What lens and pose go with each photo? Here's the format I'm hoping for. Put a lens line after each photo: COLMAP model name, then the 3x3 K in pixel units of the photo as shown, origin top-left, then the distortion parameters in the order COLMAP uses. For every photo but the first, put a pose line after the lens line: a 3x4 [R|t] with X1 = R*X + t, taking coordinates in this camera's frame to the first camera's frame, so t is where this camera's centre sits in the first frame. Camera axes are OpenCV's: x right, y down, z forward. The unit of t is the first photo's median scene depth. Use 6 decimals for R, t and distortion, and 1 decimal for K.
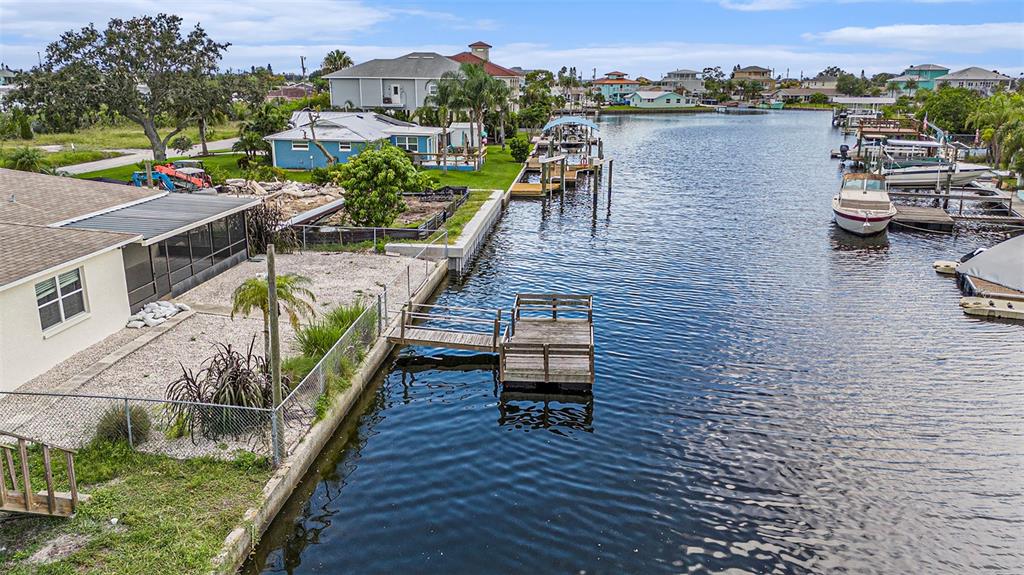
lens RADIAL K [[749.1, 0, 512.0], [0, 749.1, 287.5], [0, 0, 1]] dist [0.038903, 0.000281]
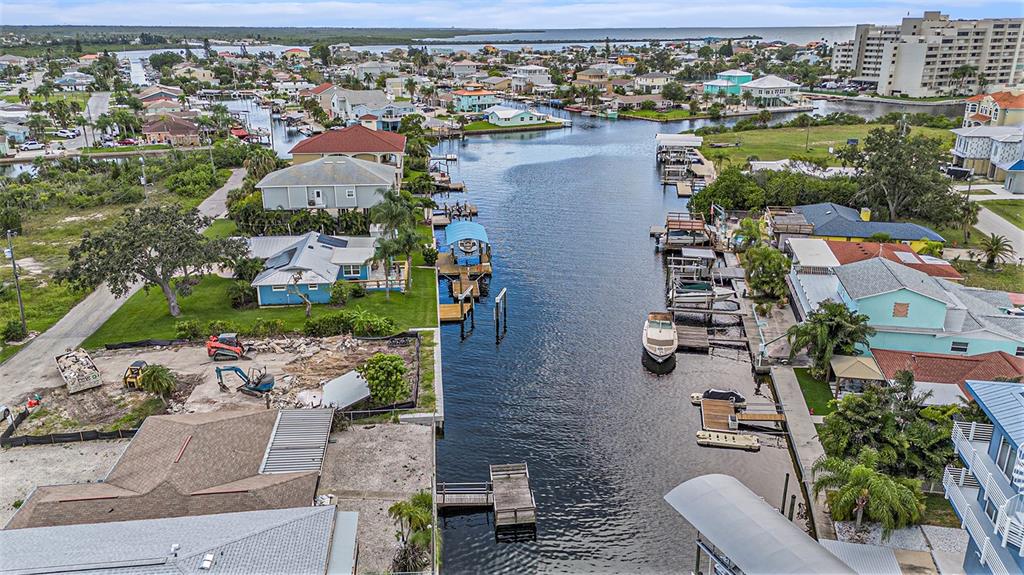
lens RADIAL K [[749.1, 0, 512.0], [0, 749.1, 287.5], [0, 0, 1]] dist [0.038903, 0.000281]
pose [[0.980520, -0.064132, 0.185656, -0.215076], [0.052837, 0.996474, 0.065169, -0.458622], [-0.189181, -0.054090, 0.980451, -0.751010]]
